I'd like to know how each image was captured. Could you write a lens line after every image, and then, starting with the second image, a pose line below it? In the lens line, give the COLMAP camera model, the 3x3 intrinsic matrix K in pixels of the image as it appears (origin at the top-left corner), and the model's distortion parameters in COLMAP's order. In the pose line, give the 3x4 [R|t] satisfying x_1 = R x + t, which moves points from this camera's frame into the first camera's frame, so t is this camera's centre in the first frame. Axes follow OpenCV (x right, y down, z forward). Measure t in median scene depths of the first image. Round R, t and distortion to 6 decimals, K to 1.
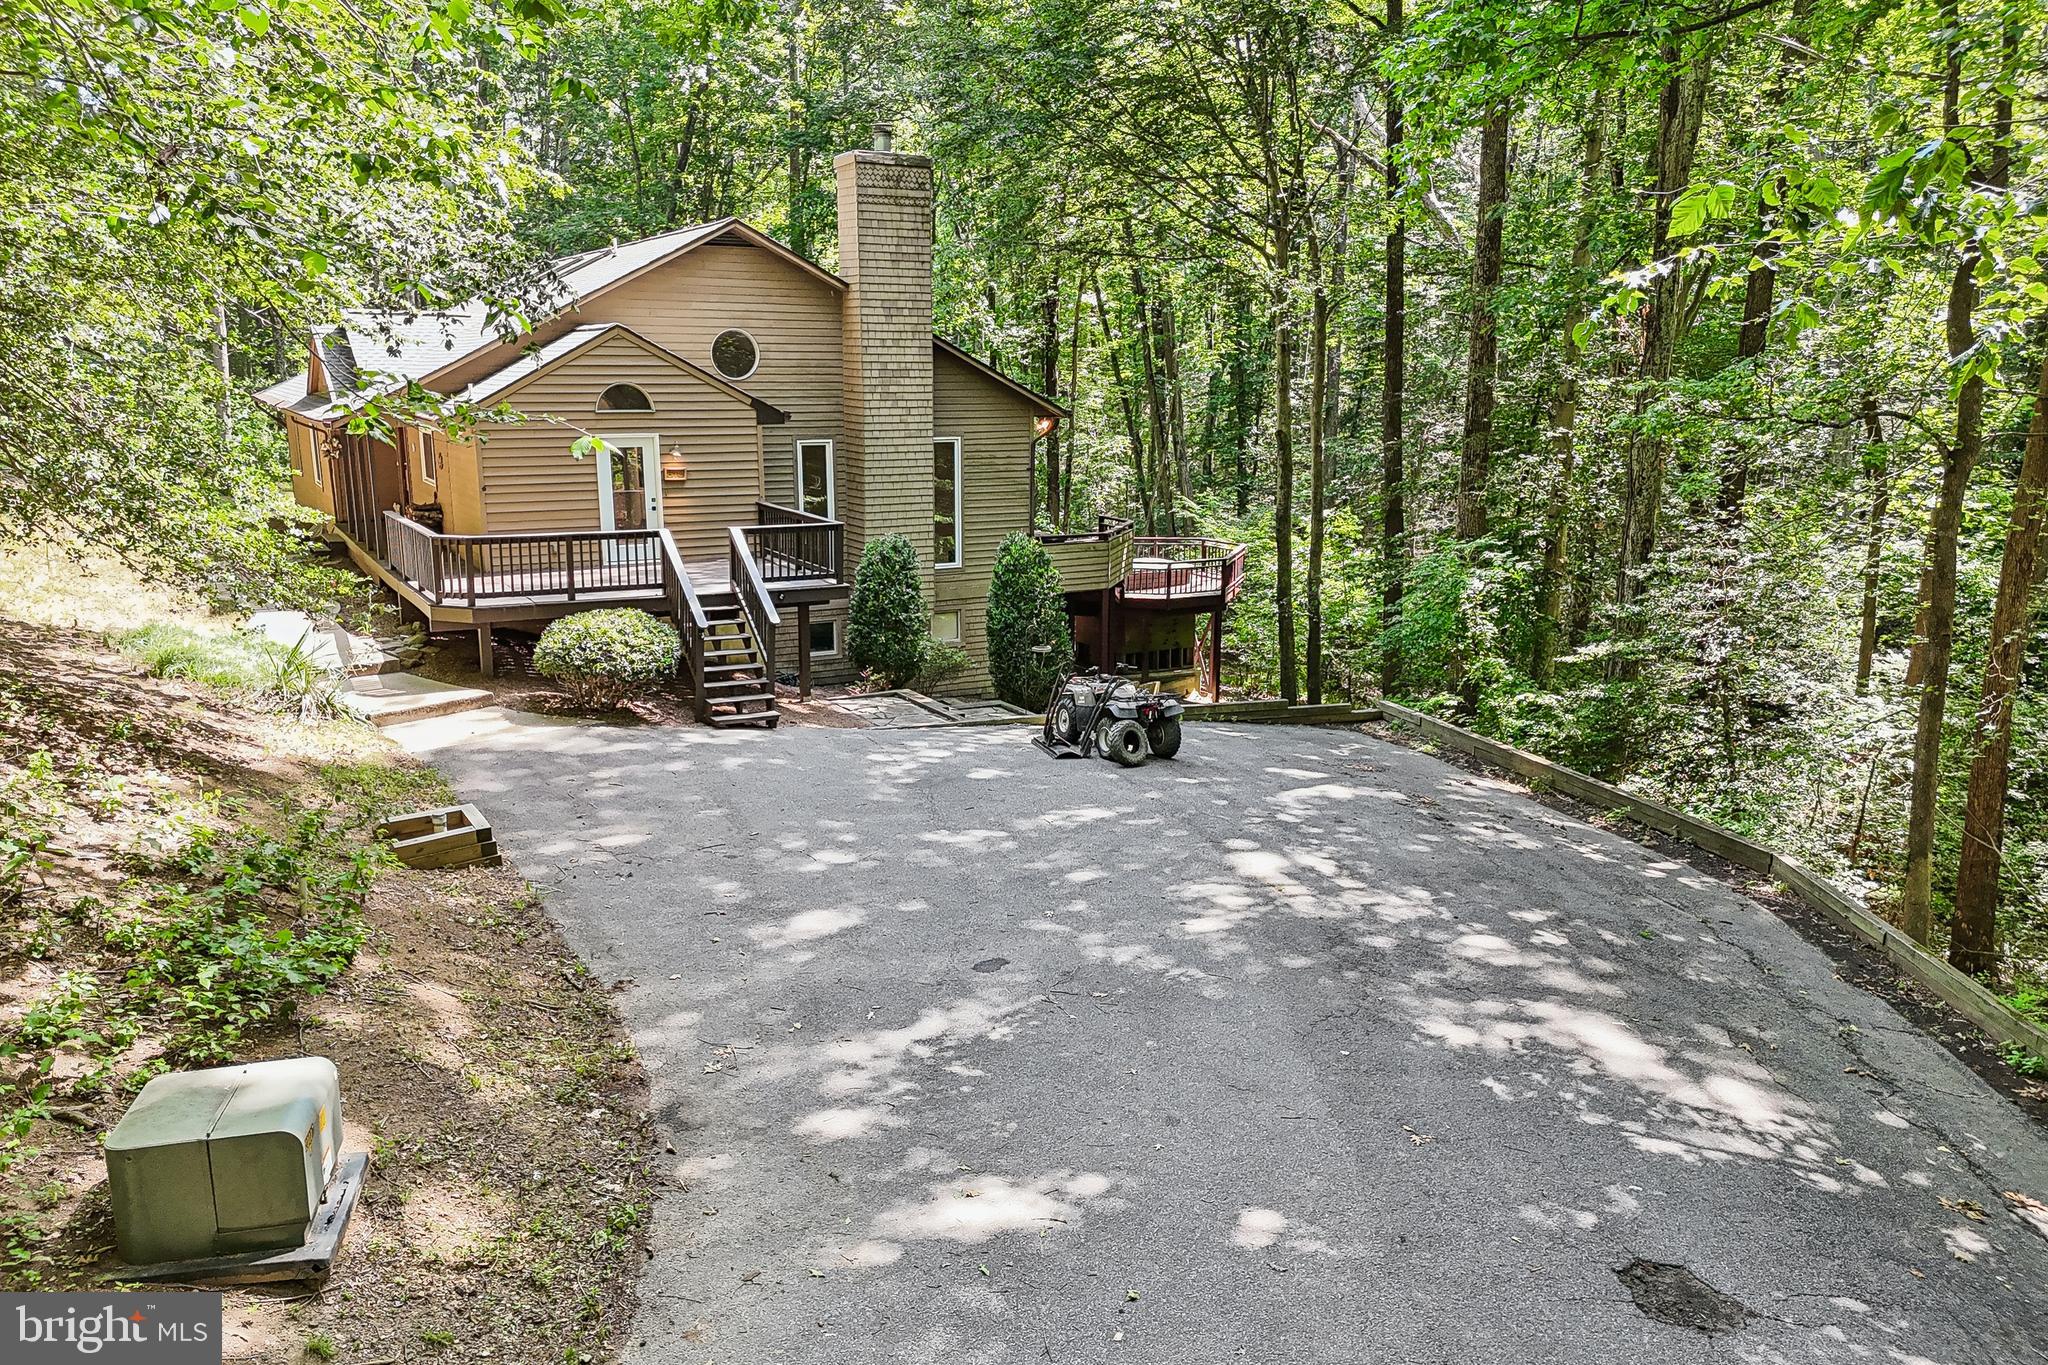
lens RADIAL K [[1489.4, 0, 1043.0], [0, 1489.4, 697.7], [0, 0, 1]] dist [0.053981, -0.011086]
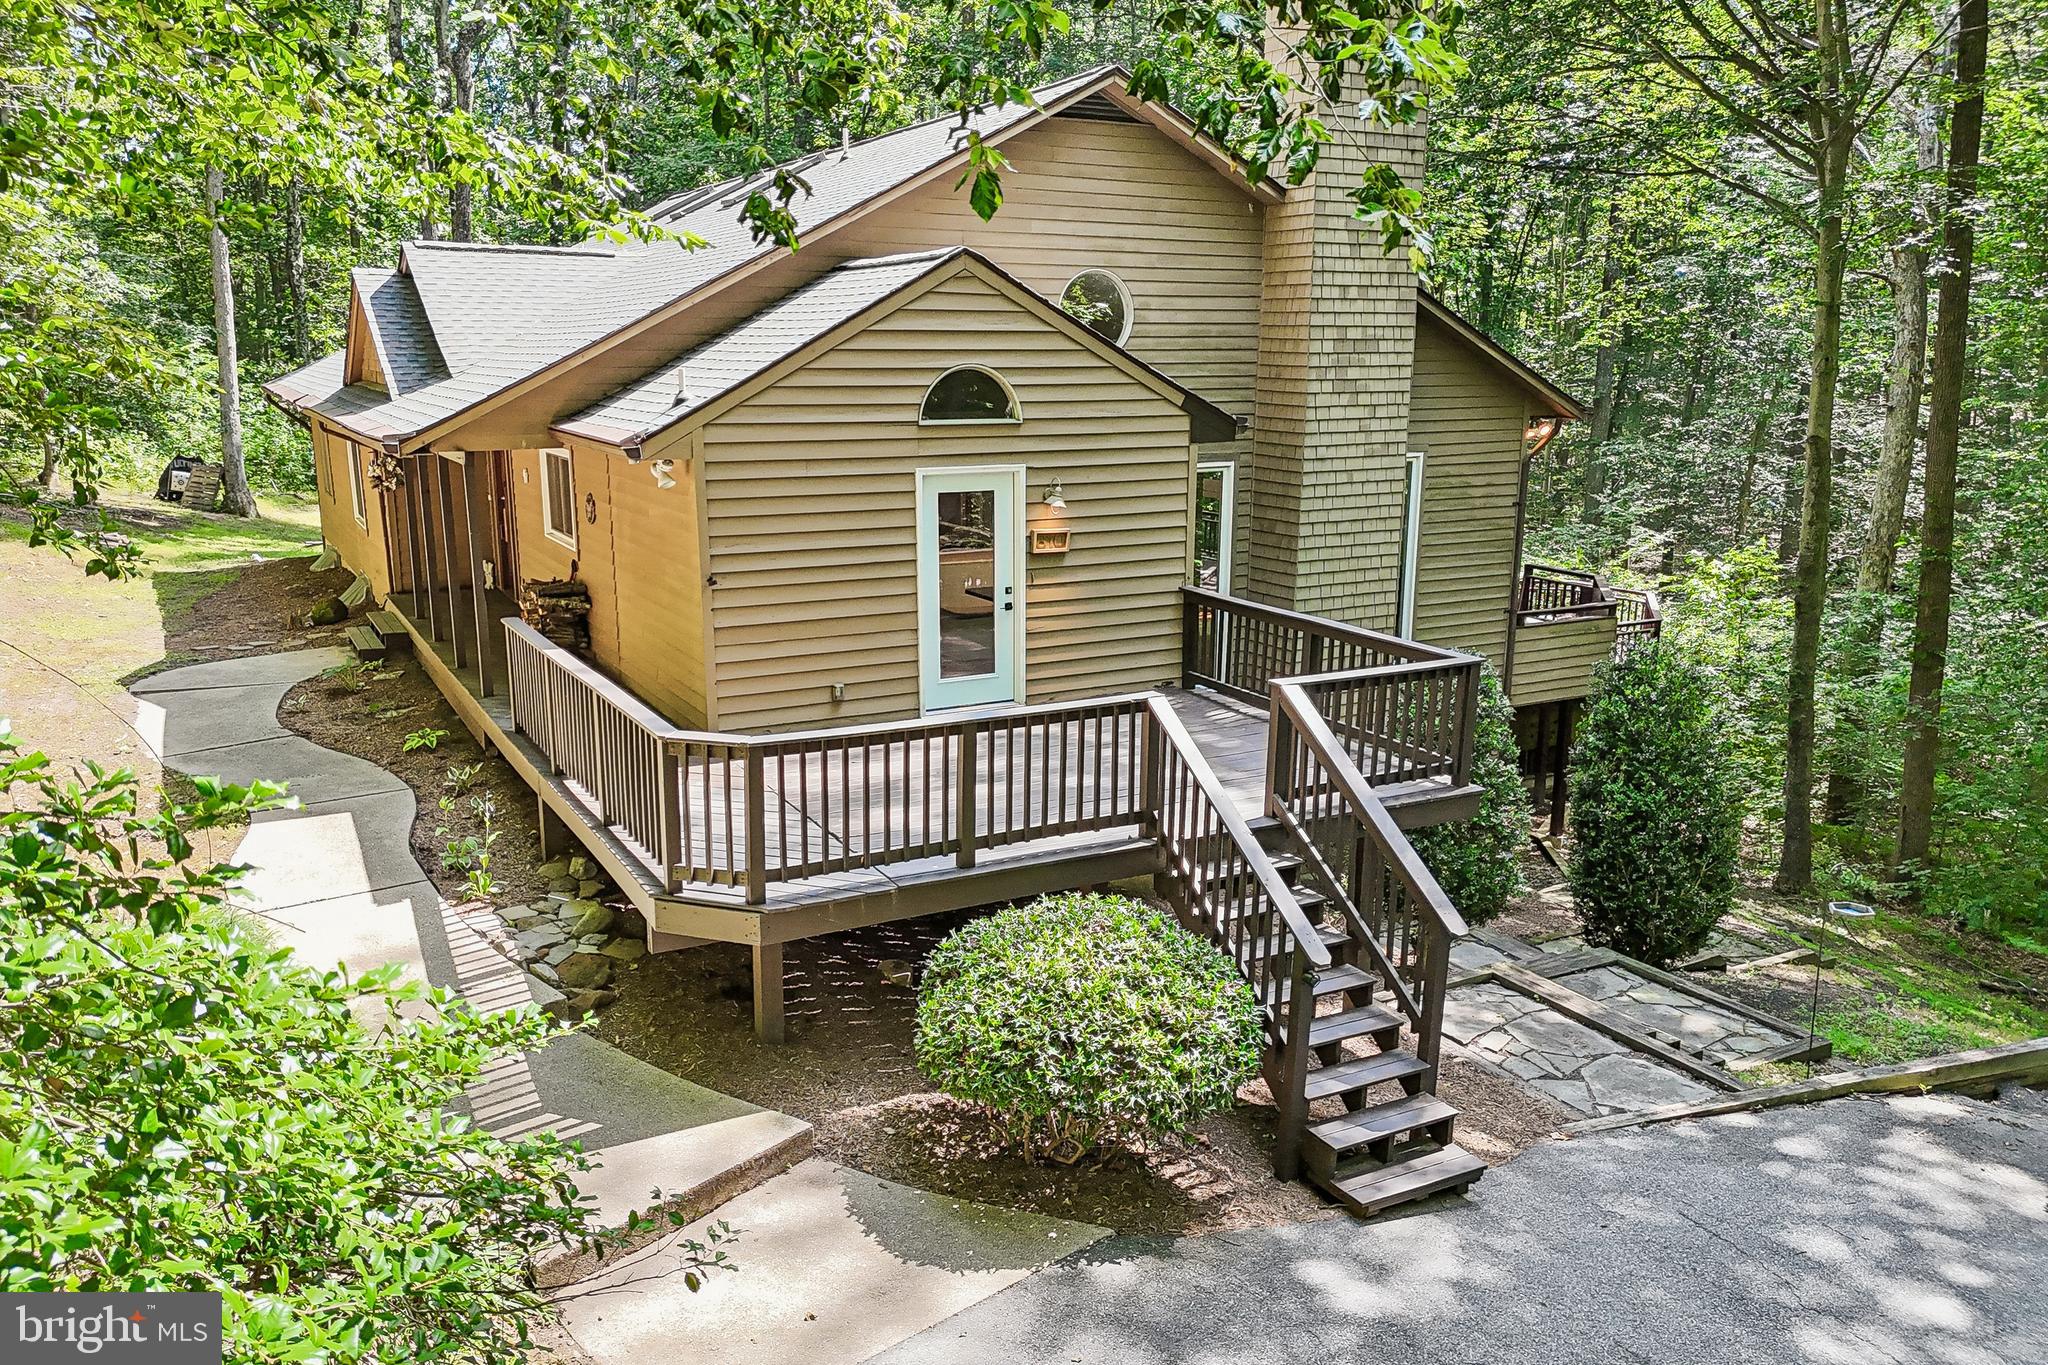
lens RADIAL K [[1489.4, 0, 1009.2], [0, 1489.4, 669.4], [0, 0, 1]] dist [0.053981, -0.011086]
pose [[0.999627, 0.004269, -0.026979, -0.227648], [-0.004483, 0.999959, -0.007878, -0.093087], [0.026944, 0.007996, 0.999605, 0.447382]]
